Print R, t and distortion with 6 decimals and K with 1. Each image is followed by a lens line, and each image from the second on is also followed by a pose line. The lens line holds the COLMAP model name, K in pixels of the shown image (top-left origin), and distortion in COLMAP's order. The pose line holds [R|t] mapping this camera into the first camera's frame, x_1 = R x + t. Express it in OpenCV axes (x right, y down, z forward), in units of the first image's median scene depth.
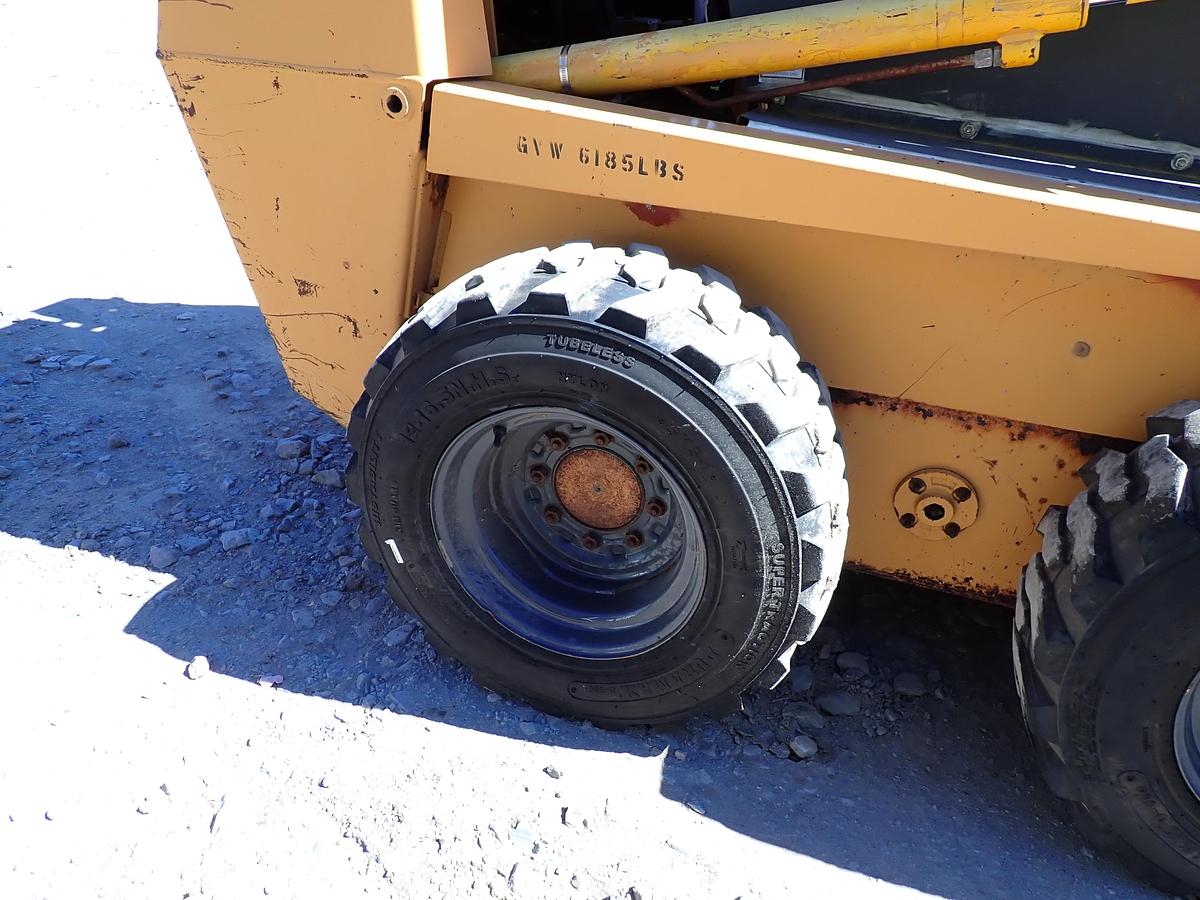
lens RADIAL K [[878.7, 0, 602.8], [0, 878.7, 440.1], [0, 0, 1]] dist [0.010175, -0.005547]
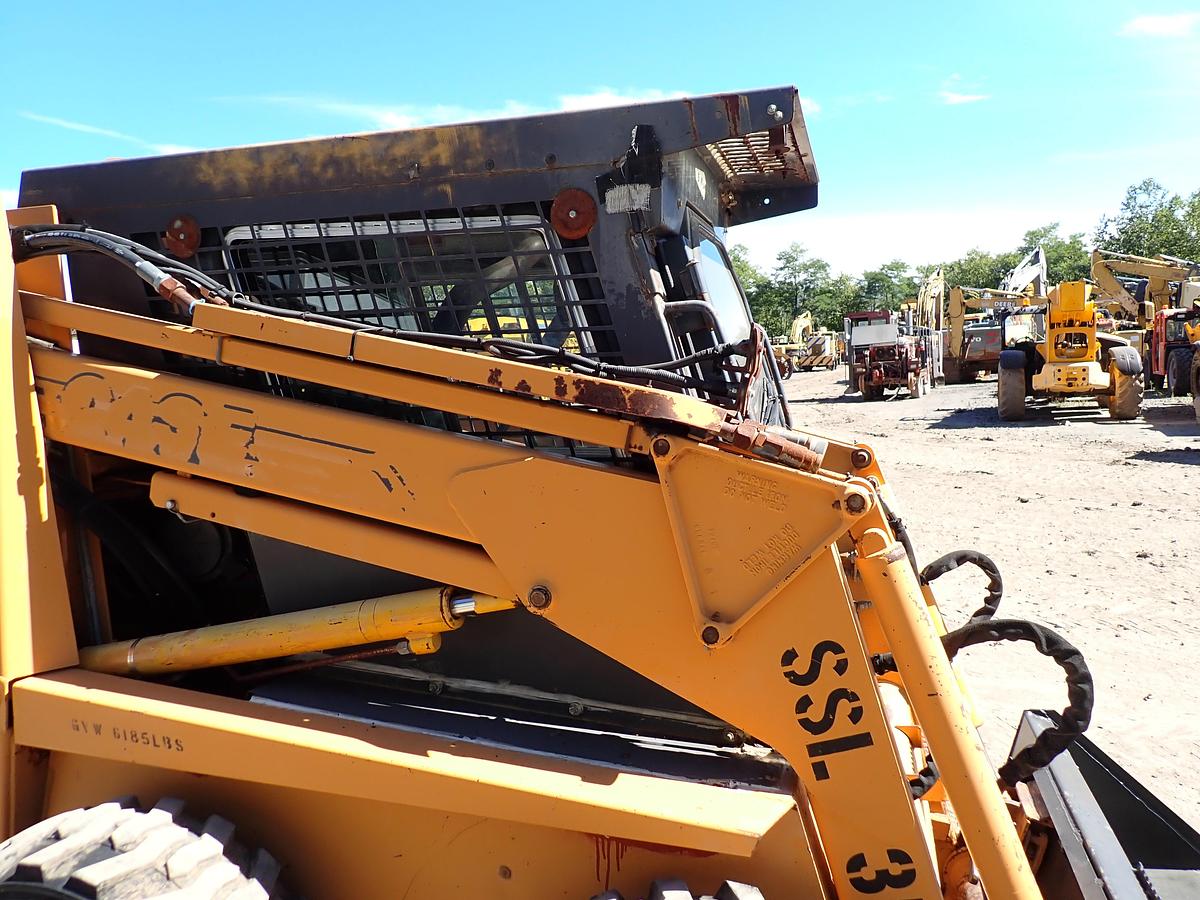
lens RADIAL K [[878.7, 0, 601.9], [0, 878.7, 454.9], [0, 0, 1]] dist [0.010175, -0.005547]
pose [[0.997489, -0.056704, 0.042424, 0.612922], [0.069366, 0.903006, -0.423991, -0.091015], [-0.014267, 0.425869, 0.904672, -0.320213]]
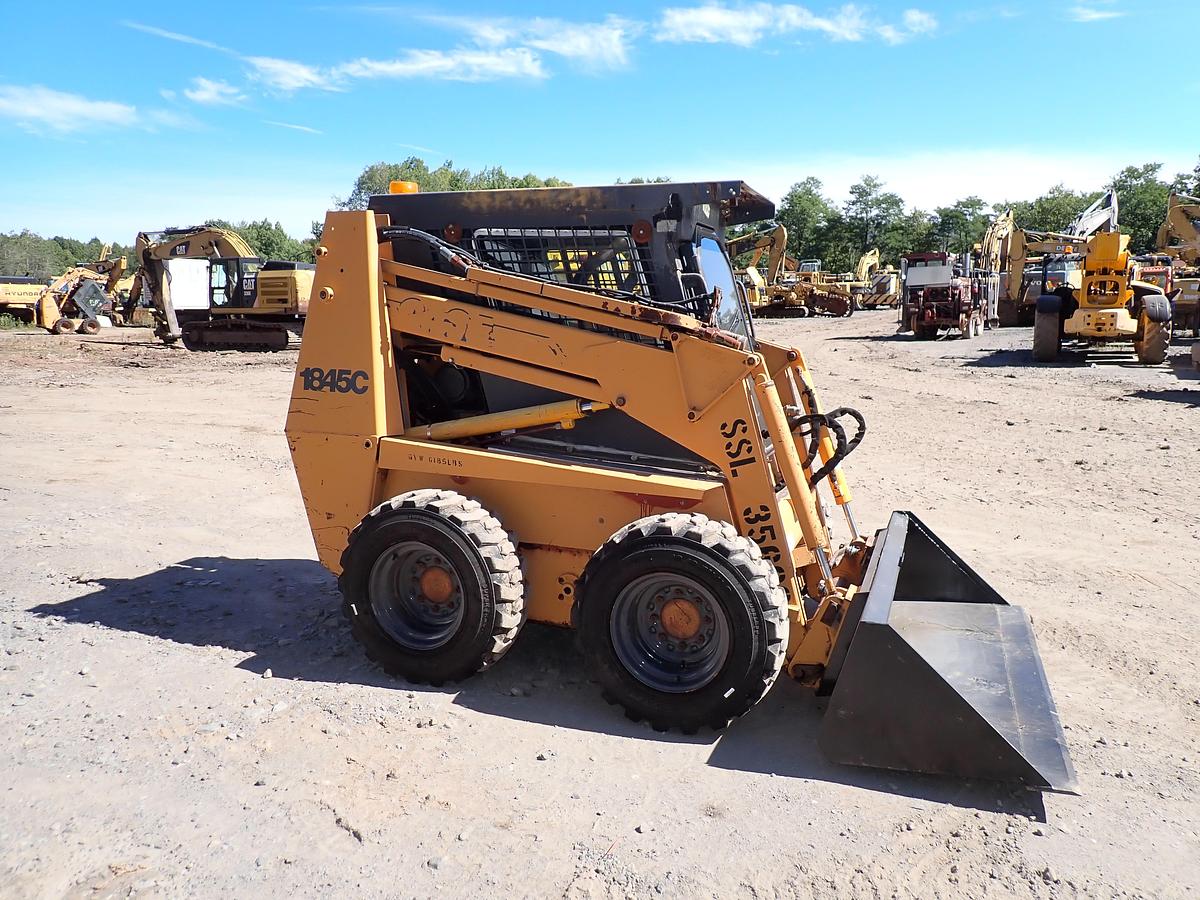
lens RADIAL K [[878.7, 0, 606.5], [0, 878.7, 460.7], [0, 0, 1]] dist [0.010175, -0.005547]
pose [[0.999569, -0.019154, -0.022241, 0.583673], [0.010155, 0.936613, -0.350218, 0.653573], [0.027540, 0.349841, 0.936404, -1.583323]]
